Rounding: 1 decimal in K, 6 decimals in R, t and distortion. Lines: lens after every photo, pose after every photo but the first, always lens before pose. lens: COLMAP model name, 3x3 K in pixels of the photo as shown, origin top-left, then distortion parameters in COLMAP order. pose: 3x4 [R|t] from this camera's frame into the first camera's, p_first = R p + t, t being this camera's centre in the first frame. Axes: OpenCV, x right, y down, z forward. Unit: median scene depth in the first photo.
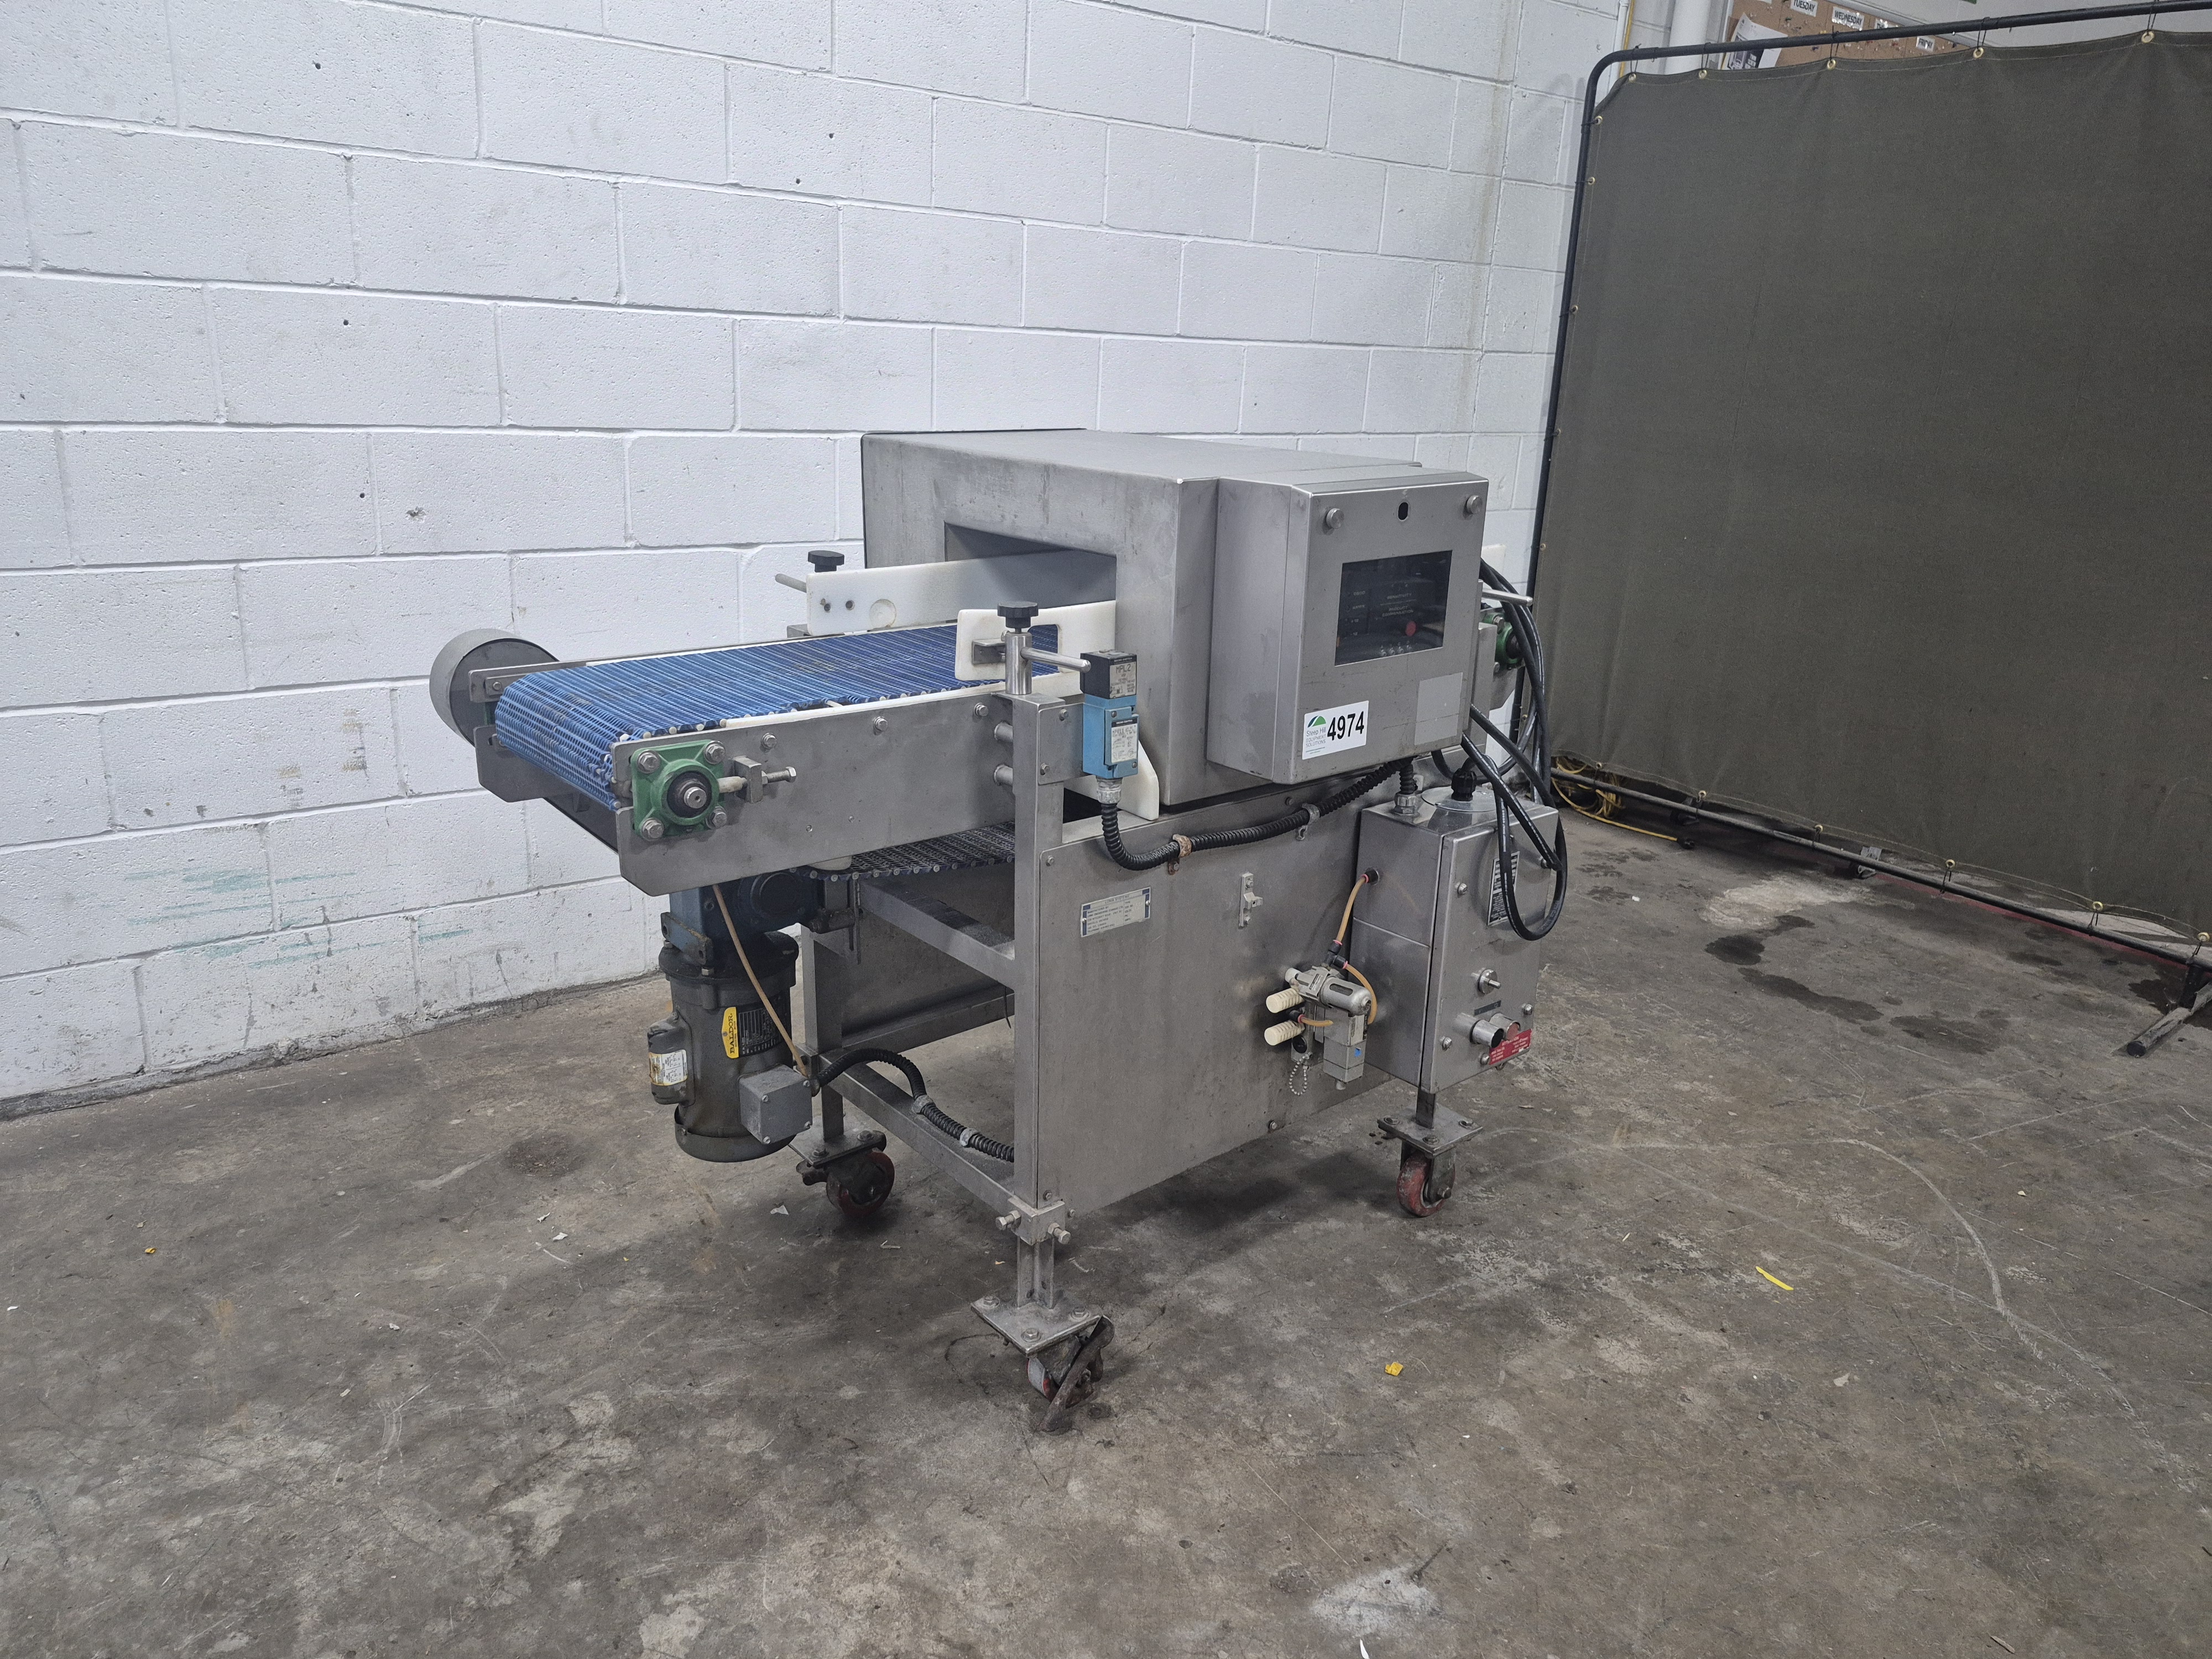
lens RADIAL K [[1529.5, 0, 1100.6], [0, 1529.5, 818.2], [0, 0, 1]] dist [0.071779, -0.070166]
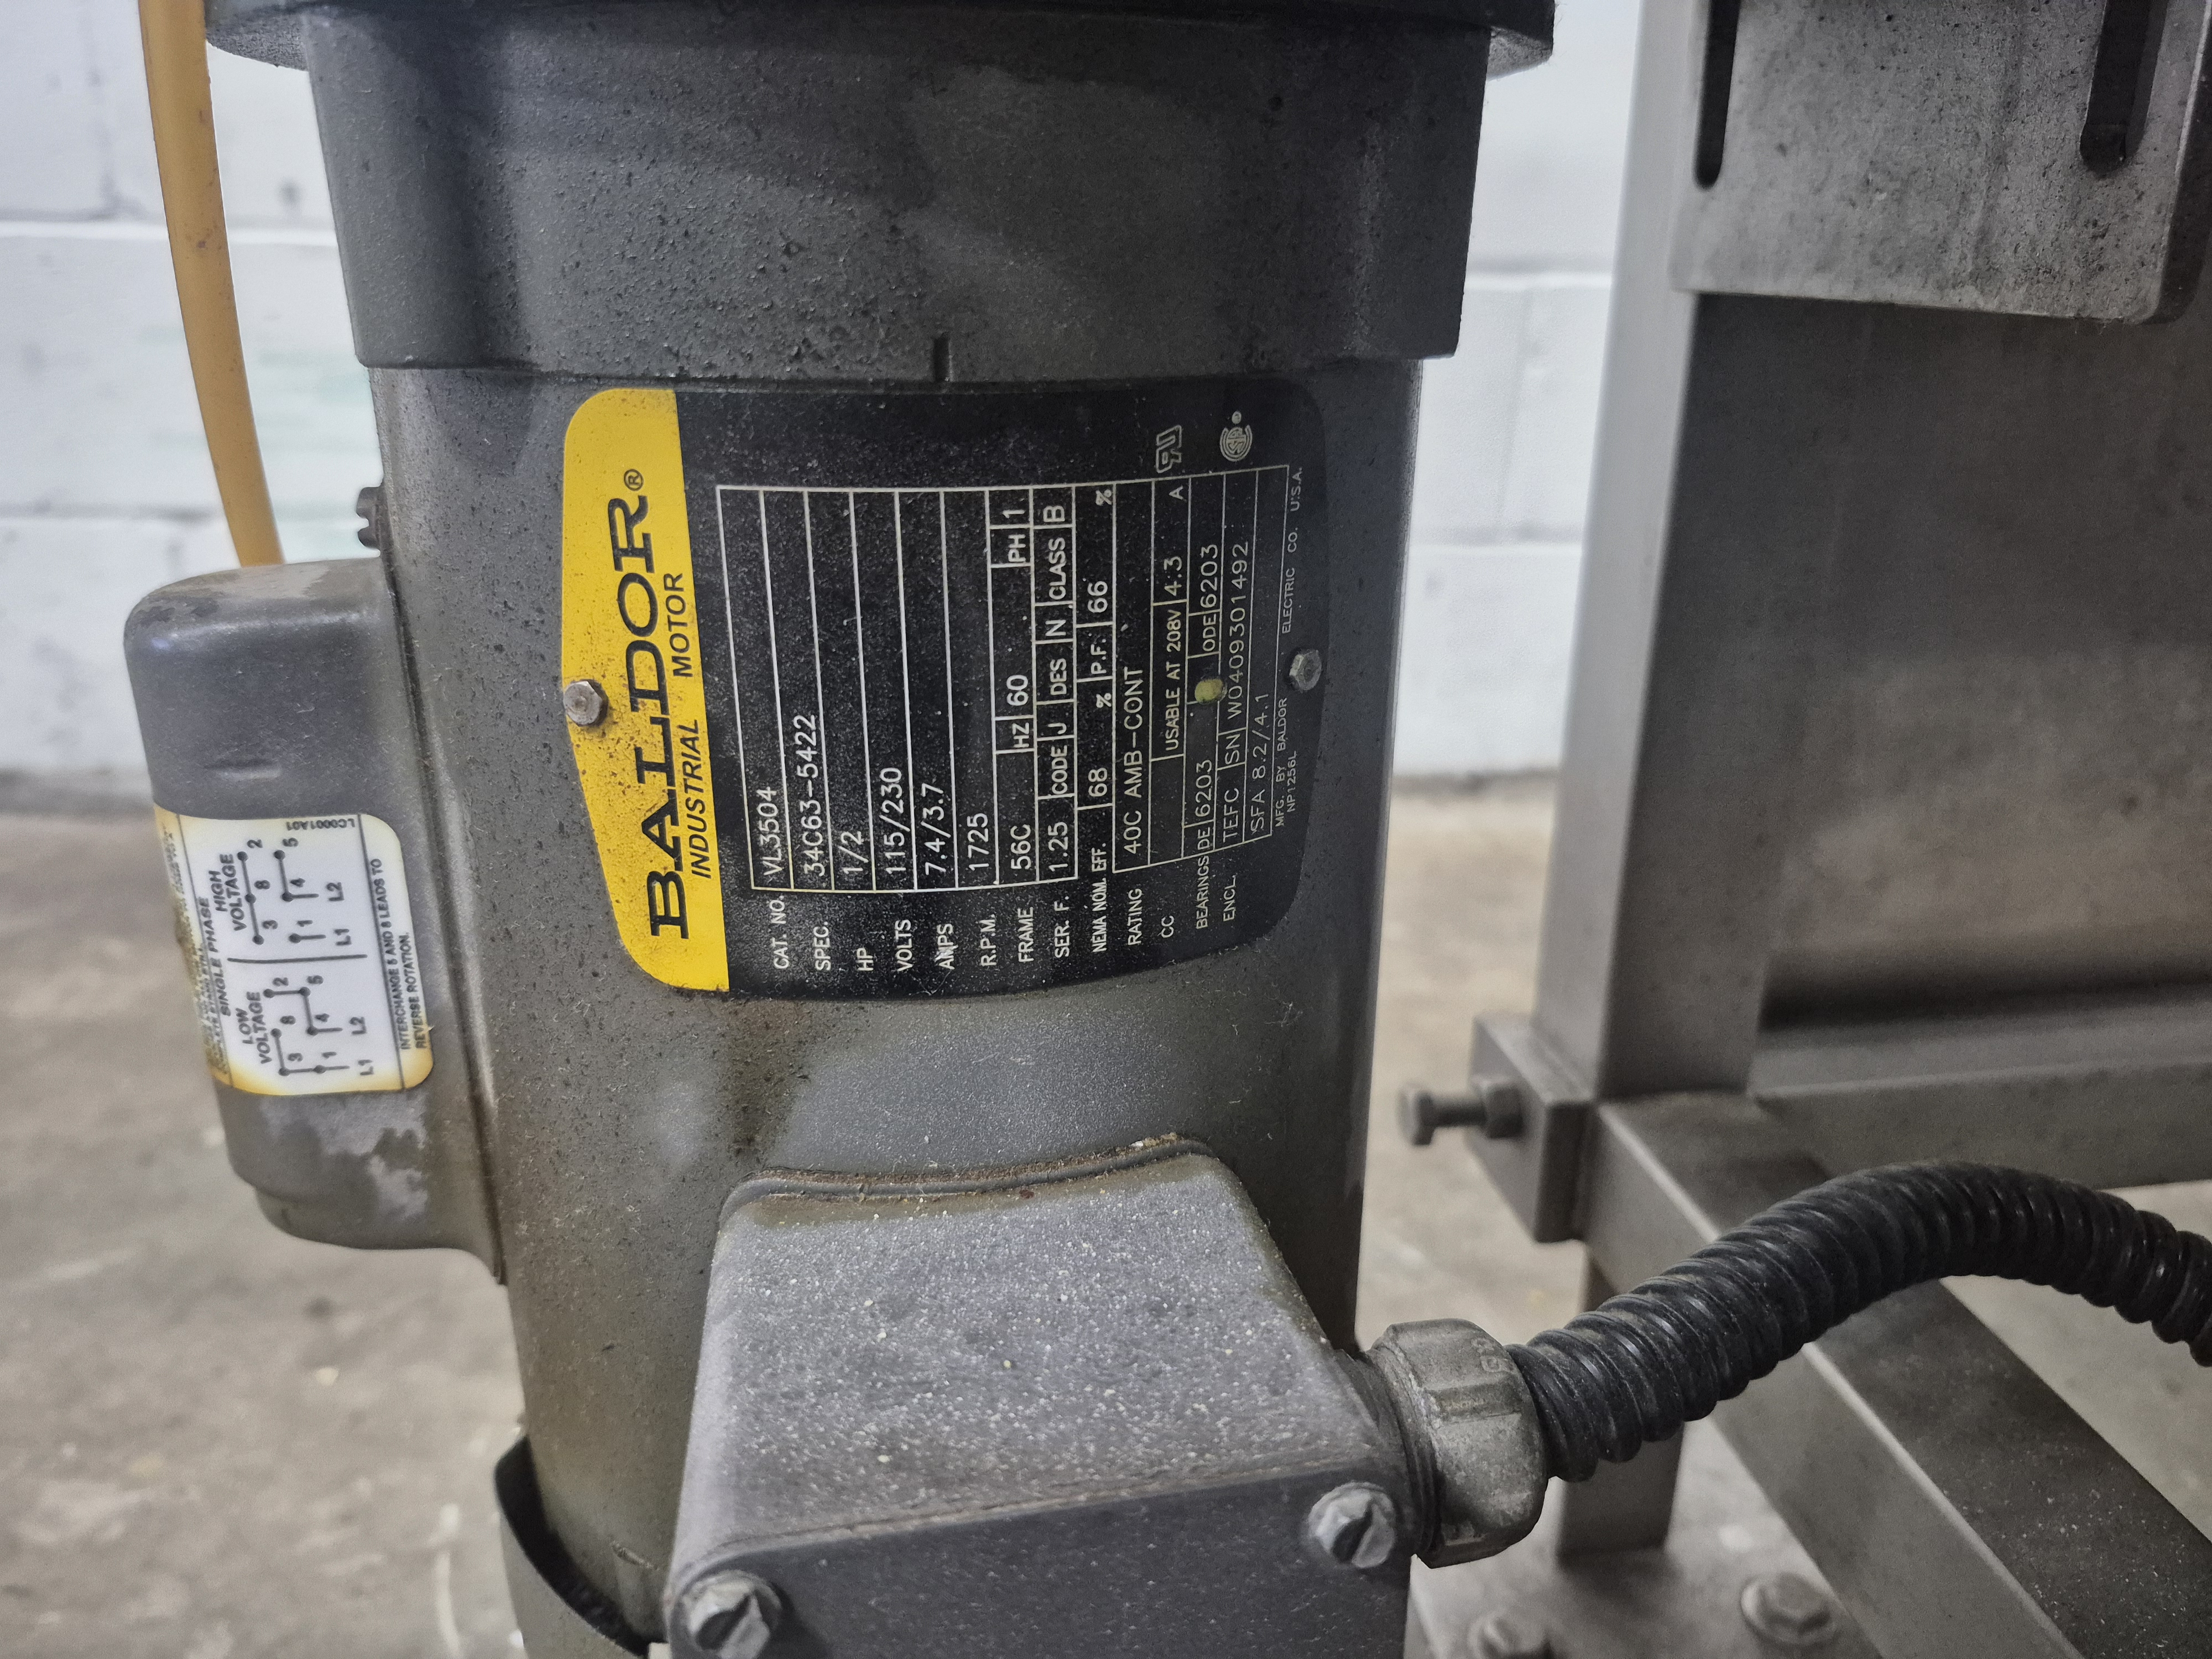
lens RADIAL K [[1529.5, 0, 1100.6], [0, 1529.5, 818.2], [0, 0, 1]] dist [0.071779, -0.070166]
pose [[0.858811, 0.162227, -0.485928, -0.151195], [-0.148691, 0.986639, 0.066599, 0.118547], [0.490239, 0.015057, 0.871458, 0.814036]]
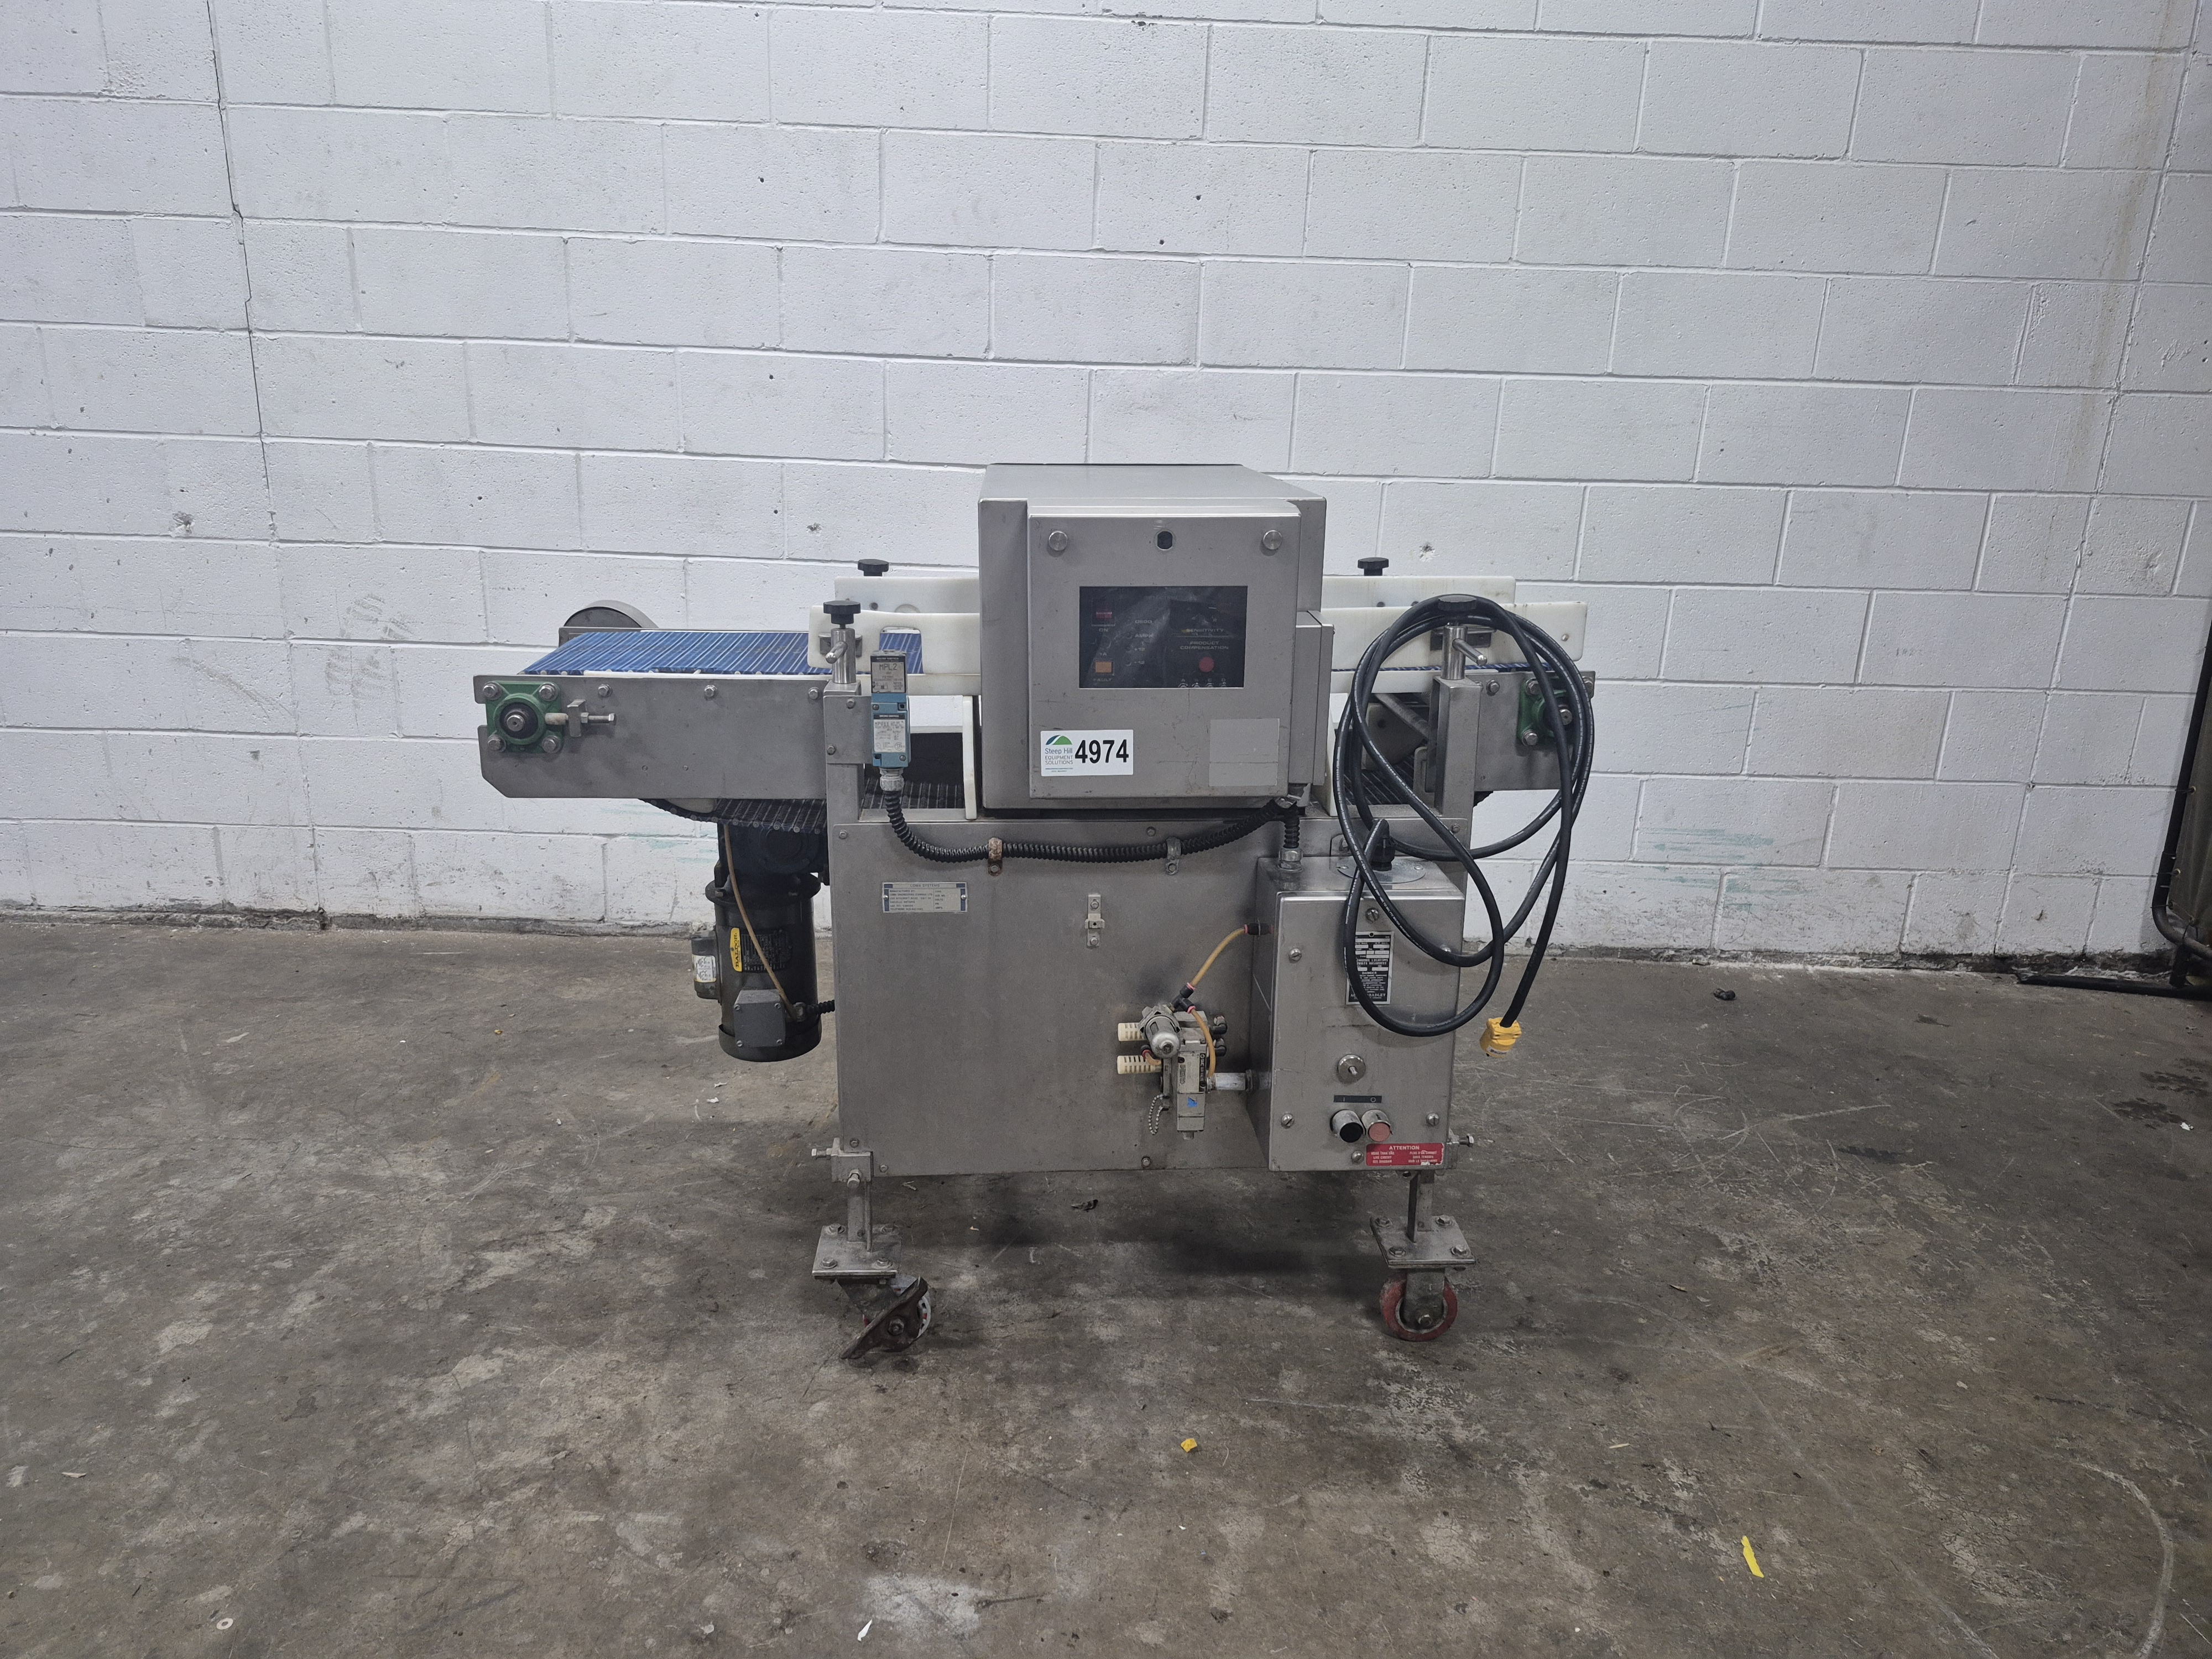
lens RADIAL K [[1525.8, 0, 1082.5], [0, 1525.8, 828.0], [0, 0, 1]] dist [0.079740, -0.077863]
pose [[0.802887, 0.153000, -0.576163, 0.570249], [-0.171845, 0.984877, 0.022067, -0.023934], [0.570826, 0.081294, 0.817037, 0.143928]]
